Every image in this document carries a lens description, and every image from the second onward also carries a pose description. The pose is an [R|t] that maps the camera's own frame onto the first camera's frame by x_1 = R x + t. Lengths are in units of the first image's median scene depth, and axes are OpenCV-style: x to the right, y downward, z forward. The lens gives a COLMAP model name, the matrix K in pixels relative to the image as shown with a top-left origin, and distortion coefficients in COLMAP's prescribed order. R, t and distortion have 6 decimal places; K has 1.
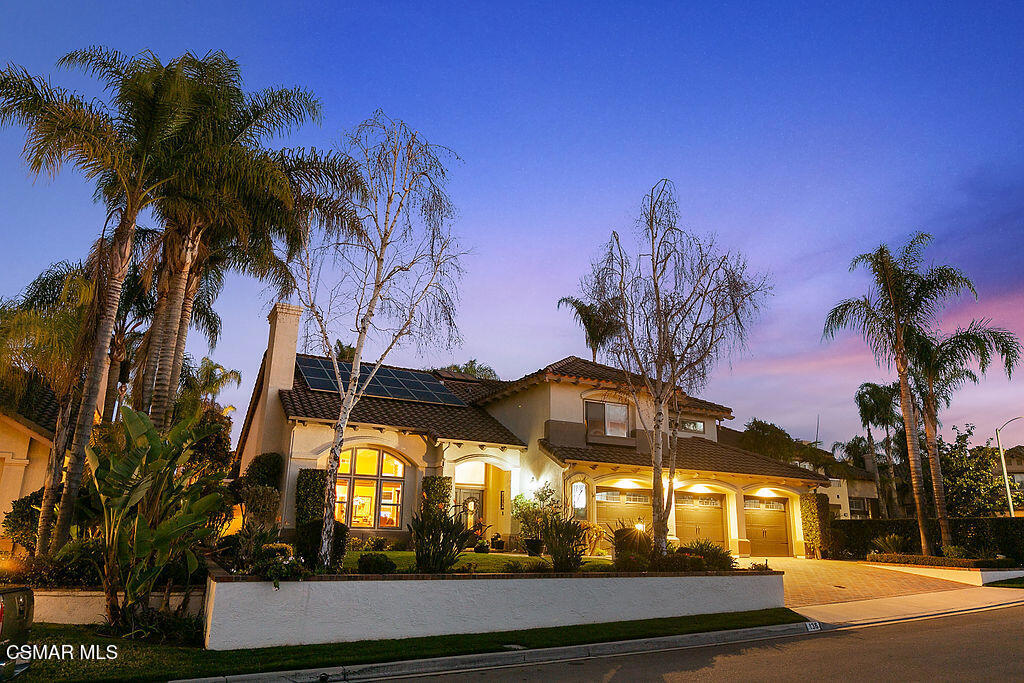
lens RADIAL K [[696.2, 0, 512.0], [0, 696.2, 341.5], [0, 0, 1]] dist [-0.001848, -0.000164]
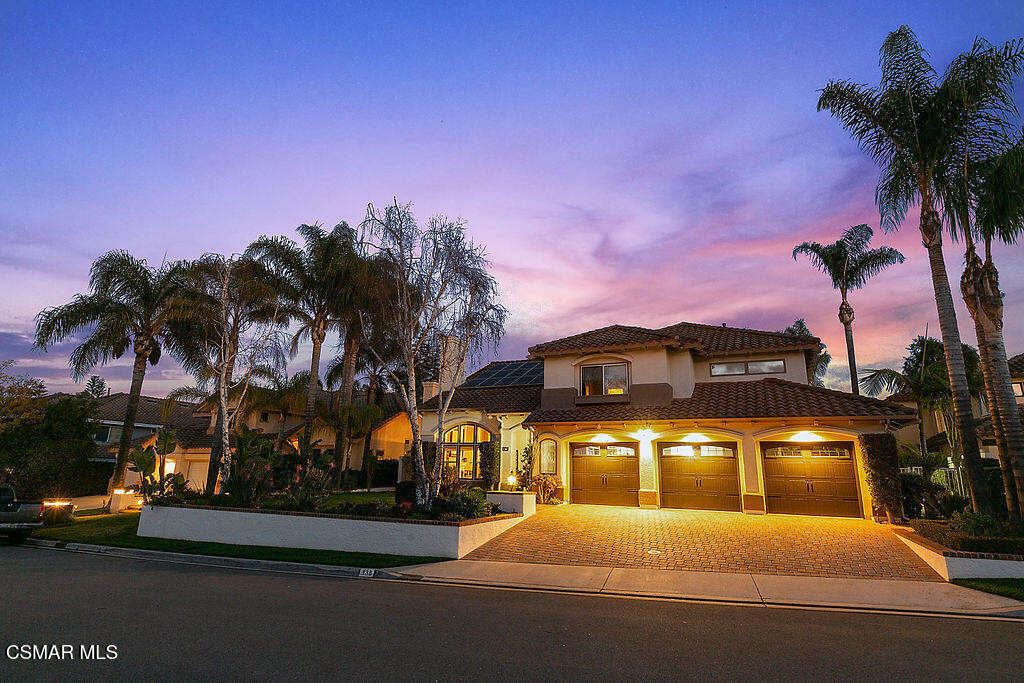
lens RADIAL K [[521.9, 0, 512.0], [0, 521.9, 341.5], [0, 0, 1]] dist [-0.001664, -0.000063]
pose [[0.606676, -0.200734, -0.769188, 0.717407], [0.206447, 0.974179, -0.091401, 0.101877], [0.767674, -0.103345, 0.632453, 0.395511]]
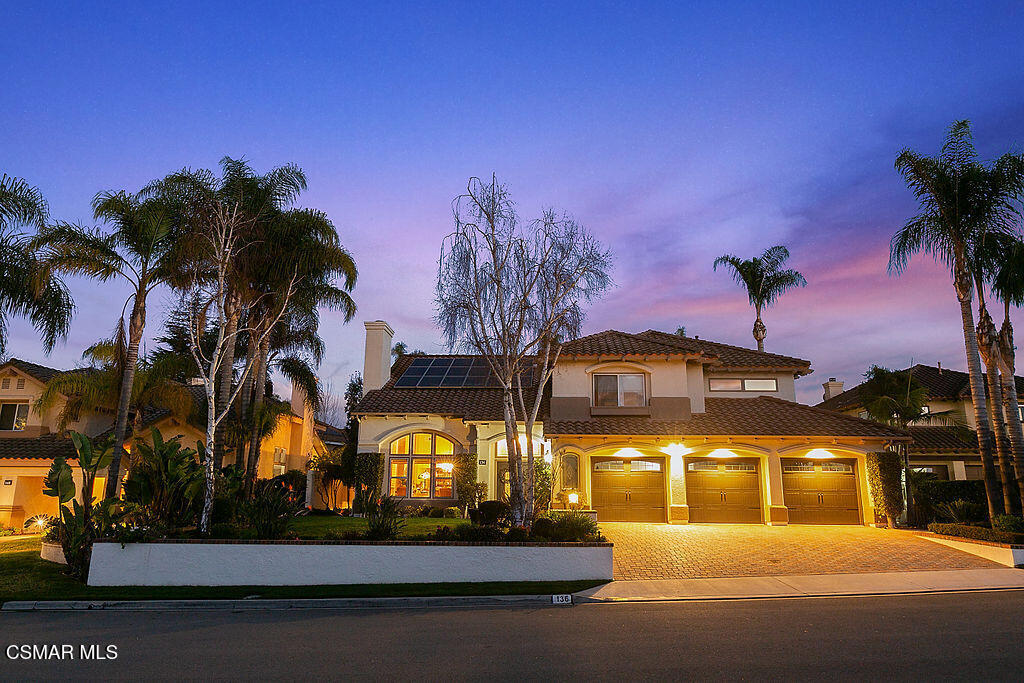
lens RADIAL K [[654.4, 0, 512.0], [0, 654.4, 341.5], [0, 0, 1]] dist [-0.002351, -0.002472]
pose [[0.862807, -0.124481, -0.489969, 0.500926], [0.145382, 0.989365, 0.004652, 0.013546], [0.484179, -0.075247, 0.871728, 0.093478]]
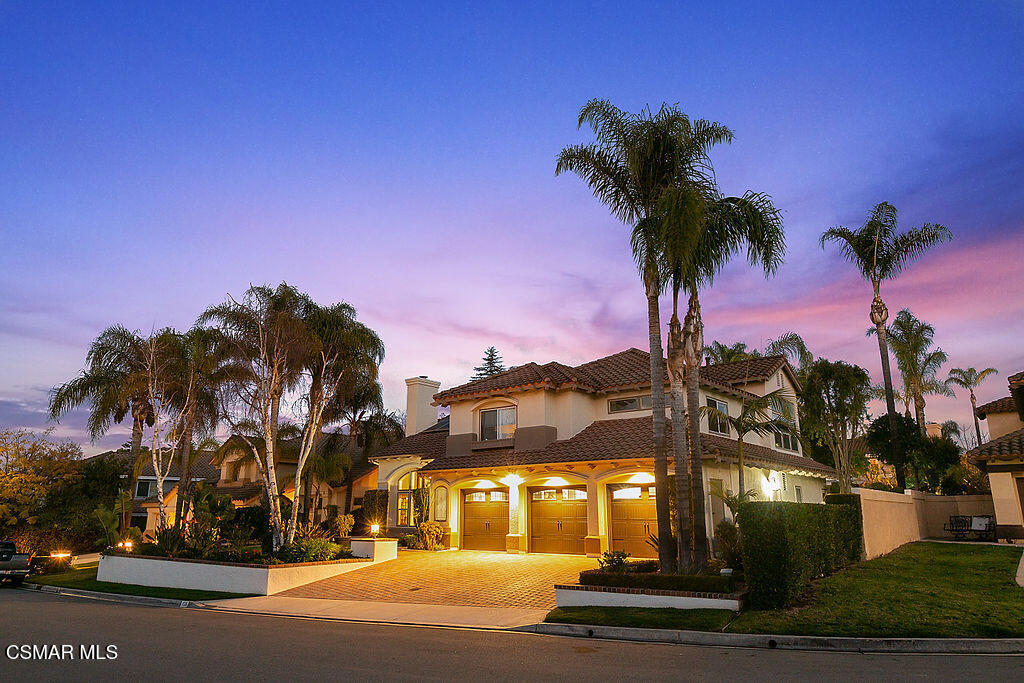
lens RADIAL K [[663.5, 0, 512.0], [0, 663.5, 341.5], [0, 0, 1]] dist [-0.000219, -0.001390]
pose [[0.390267, -0.250766, -0.885894, 1.135097], [0.260767, 0.952901, -0.154857, 0.161094], [0.883002, -0.170577, 0.437278, 0.616249]]
